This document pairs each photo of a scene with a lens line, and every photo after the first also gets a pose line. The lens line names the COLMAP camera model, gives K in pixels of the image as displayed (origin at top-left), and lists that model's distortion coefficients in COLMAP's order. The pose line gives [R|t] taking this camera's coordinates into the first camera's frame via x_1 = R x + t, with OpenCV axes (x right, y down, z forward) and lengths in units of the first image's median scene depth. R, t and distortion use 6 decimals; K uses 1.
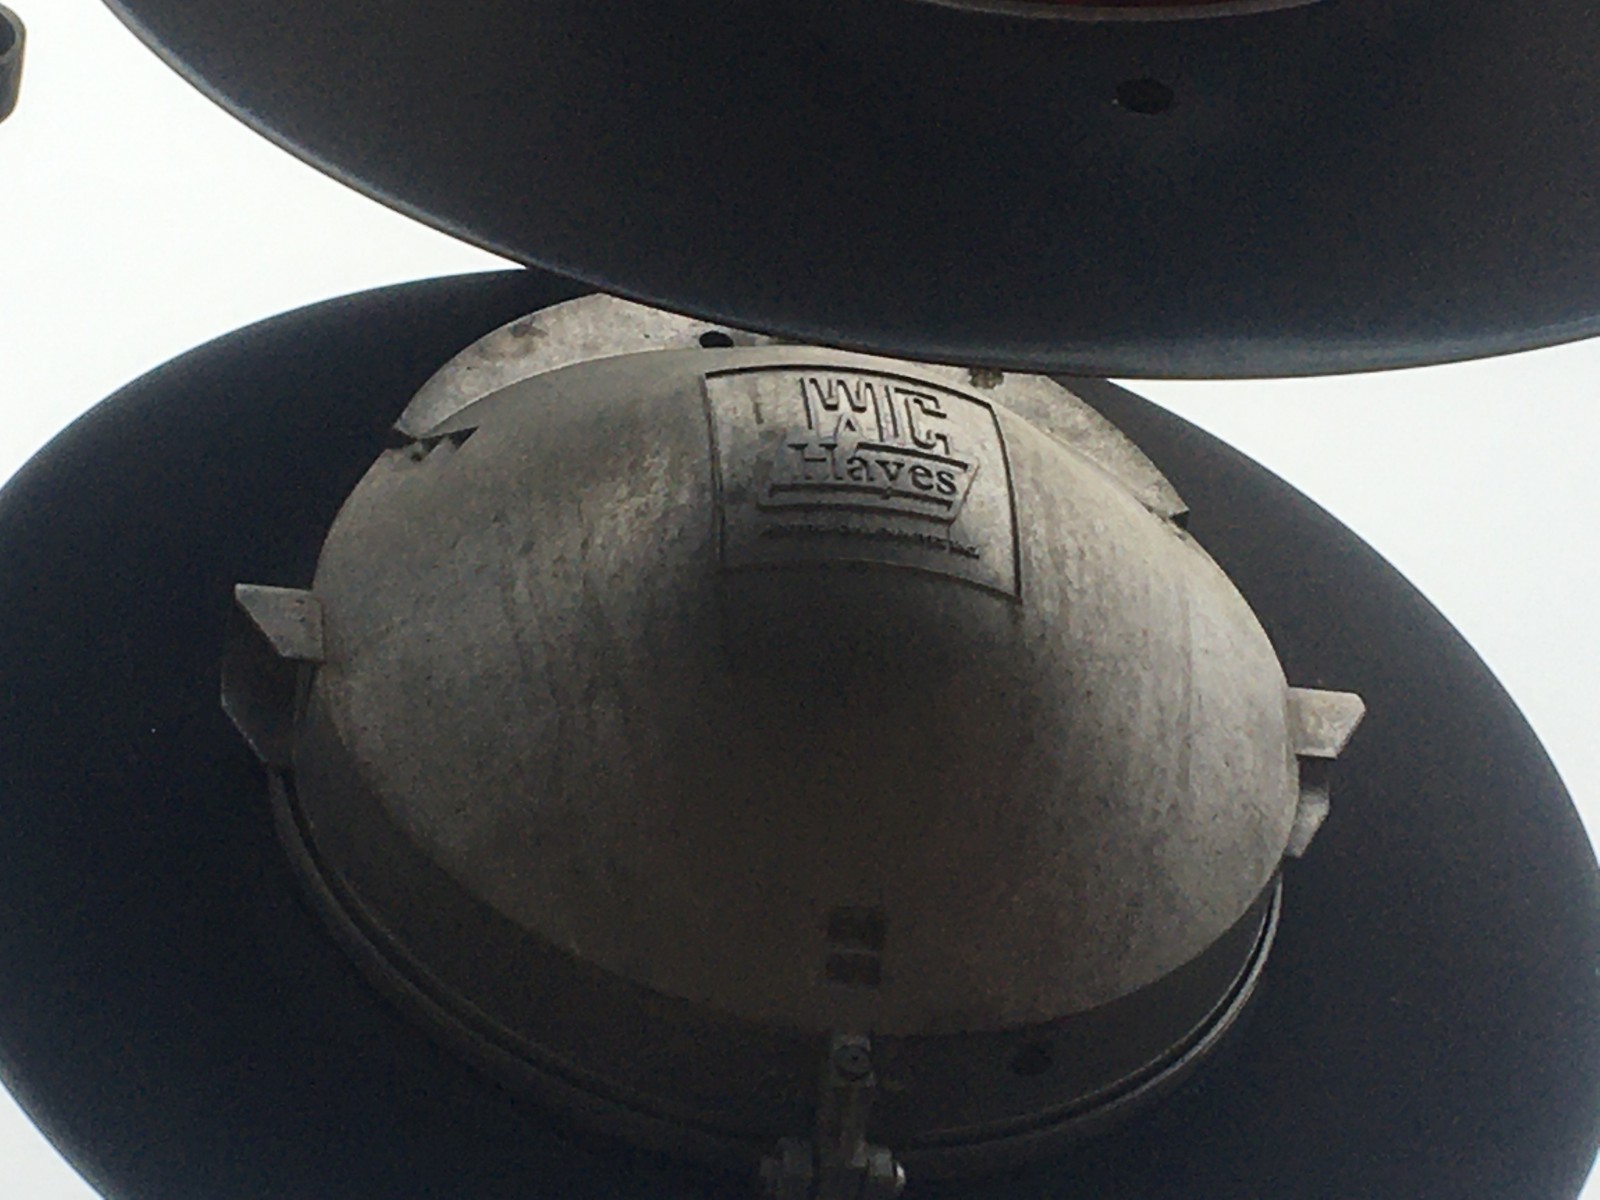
lens RADIAL K [[4746.1, 0, 800.0], [0, 4746.1, 600.0], [0, 0, 1]] dist [0.138864, 0.328704]
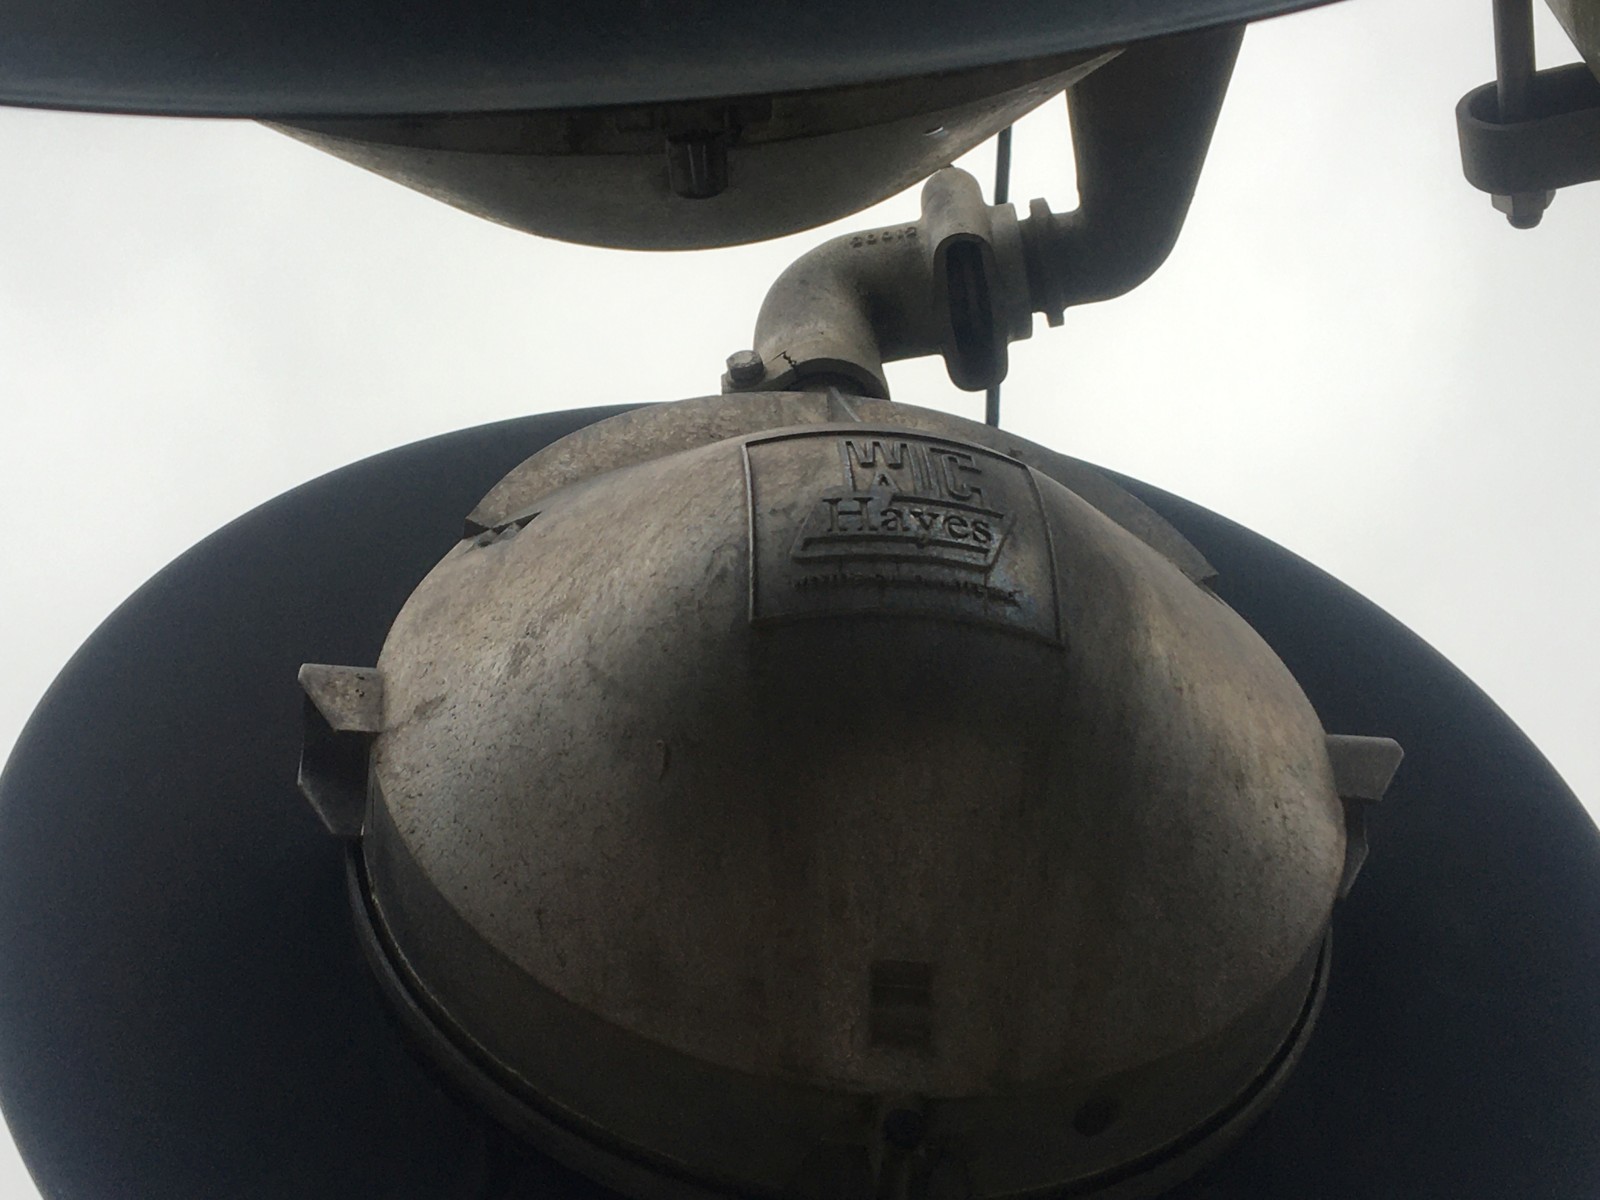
lens RADIAL K [[2636.8, 0, 800.0], [0, 2636.8, 600.0], [0, 0, 1]] dist [-0.056395, -0.037384]
pose [[0.993994, -0.057425, -0.093156, 0.044202], [0.051104, 0.996316, -0.068873, 0.027428], [0.096767, 0.063699, 0.993267, 0.434876]]
